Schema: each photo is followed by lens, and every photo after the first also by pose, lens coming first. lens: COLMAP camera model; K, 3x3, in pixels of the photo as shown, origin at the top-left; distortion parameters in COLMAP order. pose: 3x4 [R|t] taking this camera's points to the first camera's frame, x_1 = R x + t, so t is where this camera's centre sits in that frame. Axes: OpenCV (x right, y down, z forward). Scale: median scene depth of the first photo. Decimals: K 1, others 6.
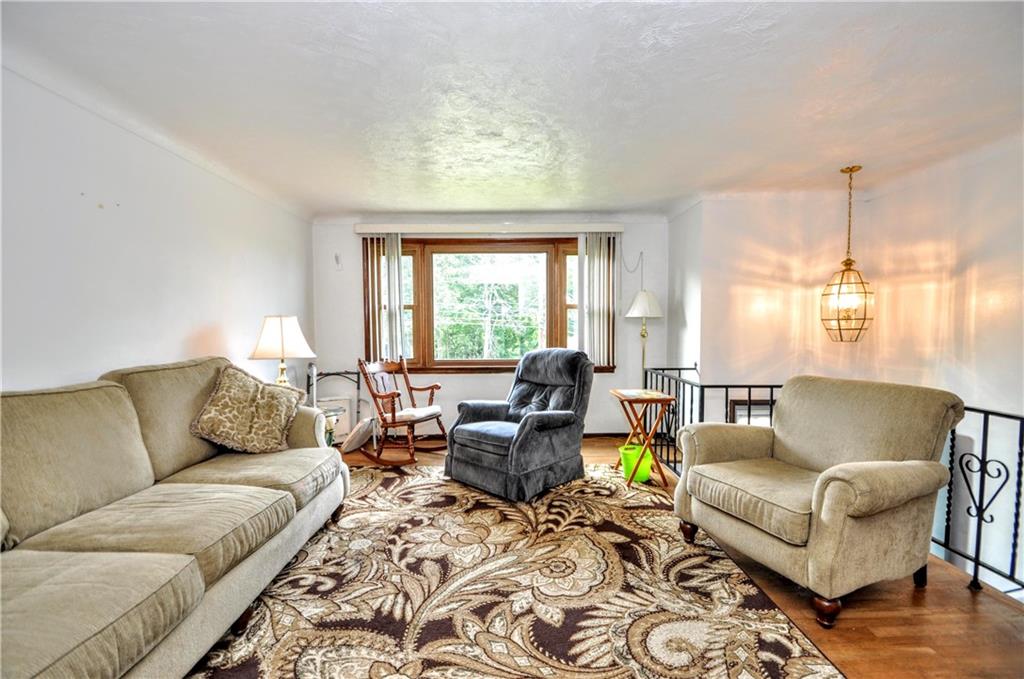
lens RADIAL K [[445.7, 0, 512.9], [0, 445.7, 351.1], [0, 0, 1]] dist [0.000359, -0.000254]
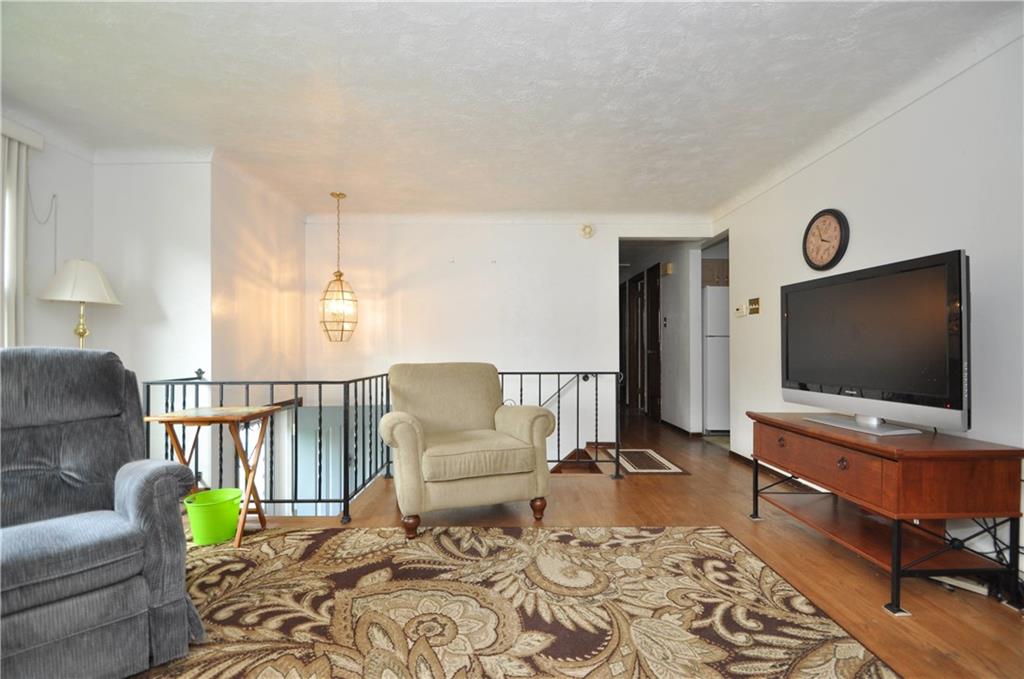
lens RADIAL K [[445.3, 0, 504.7], [0, 445.3, 345.3], [0, 0, 1]] dist [0.014269, -0.016149]
pose [[0.008537, 0.012168, 0.999890, -0.435801], [0.057723, 0.998253, -0.012641, 0.030349], [-0.998296, 0.057825, 0.007820, 0.591962]]
